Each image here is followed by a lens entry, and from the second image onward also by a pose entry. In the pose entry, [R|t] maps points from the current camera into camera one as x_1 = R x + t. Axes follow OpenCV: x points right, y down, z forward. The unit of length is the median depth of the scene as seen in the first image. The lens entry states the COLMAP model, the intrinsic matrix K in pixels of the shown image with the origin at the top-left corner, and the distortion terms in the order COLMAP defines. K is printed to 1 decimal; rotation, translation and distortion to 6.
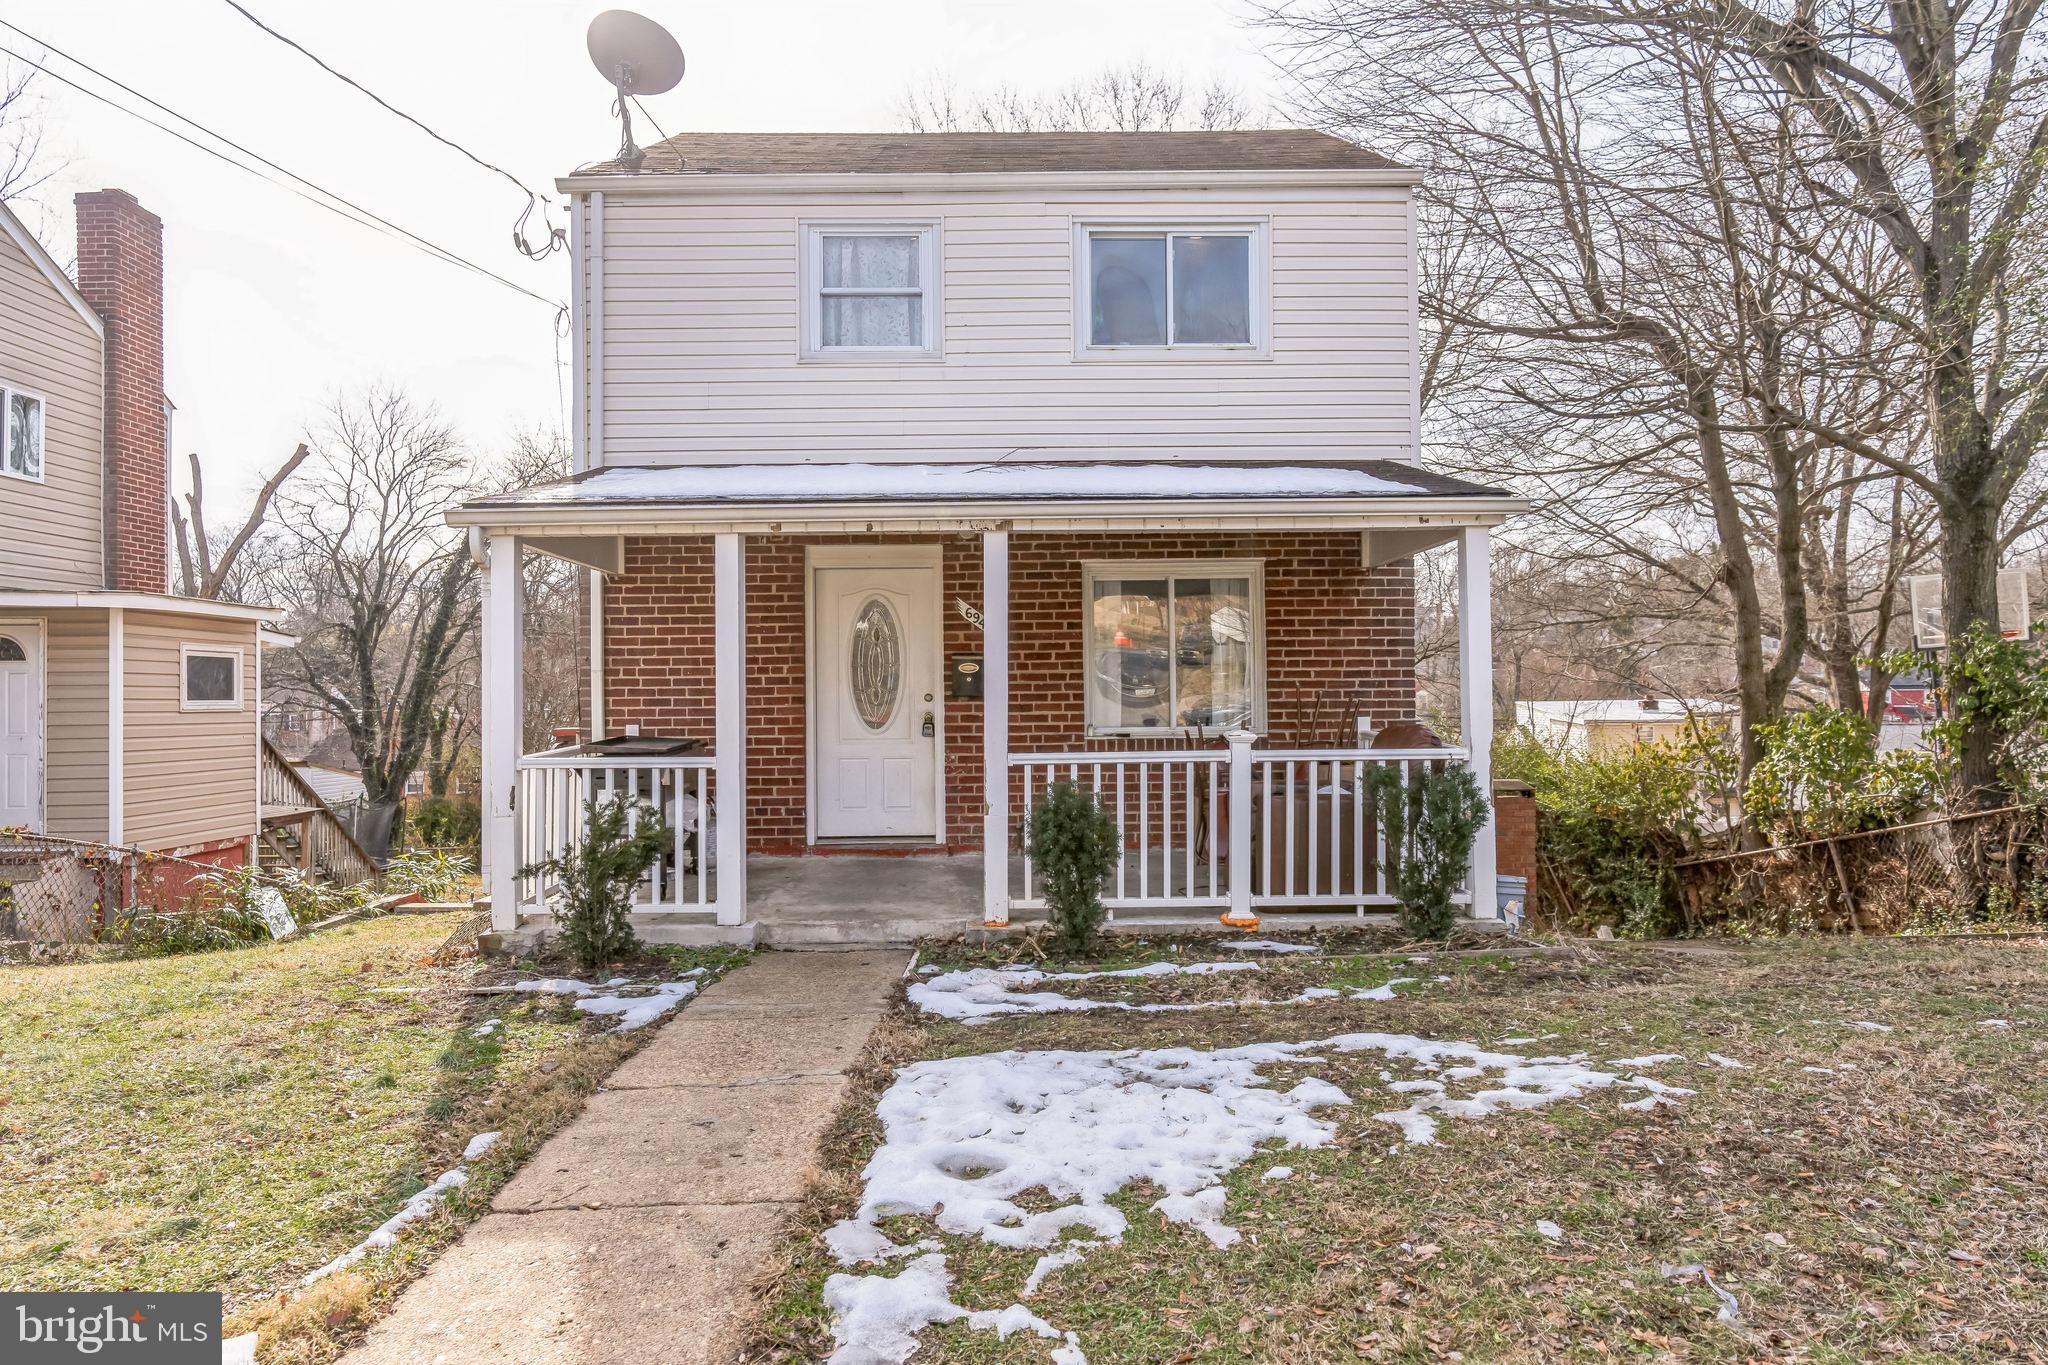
lens RADIAL K [[1279.9, 0, 1026.9], [0, 1279.9, 693.5], [0, 0, 1]] dist [-0.001265, 0.000229]
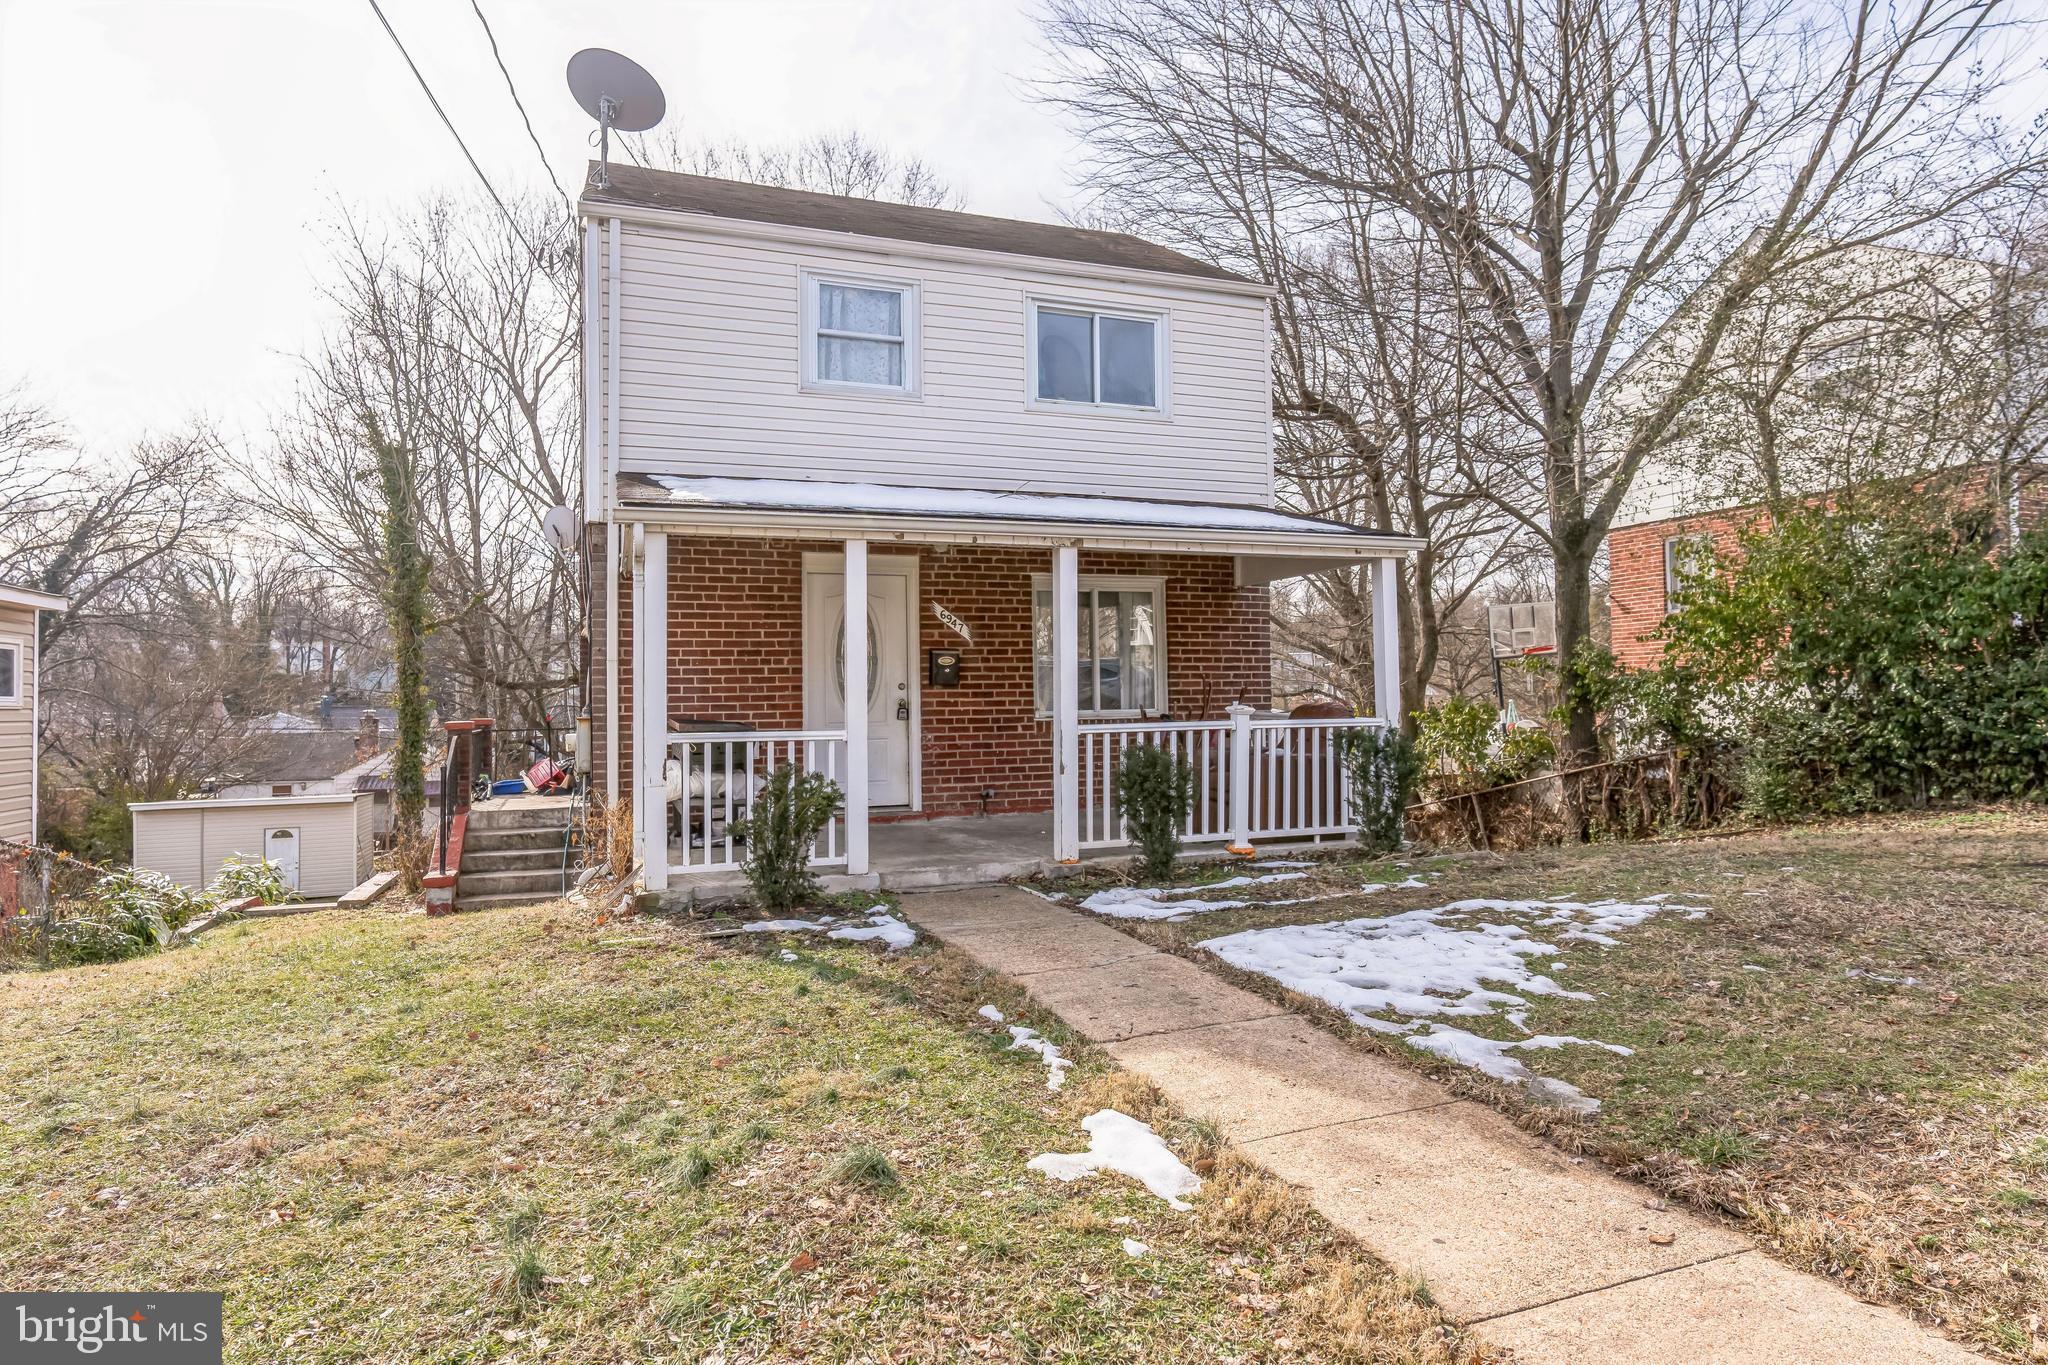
lens RADIAL K [[1188.6, 0, 1024.5], [0, 1188.6, 677.9], [0, 0, 1]] dist [0.009651, 0.001685]
pose [[0.938583, 0.003861, 0.345031, -0.353380], [0.003977, 0.999750, -0.022005, 0.020096], [-0.345030, 0.022026, 0.938333, -0.056298]]
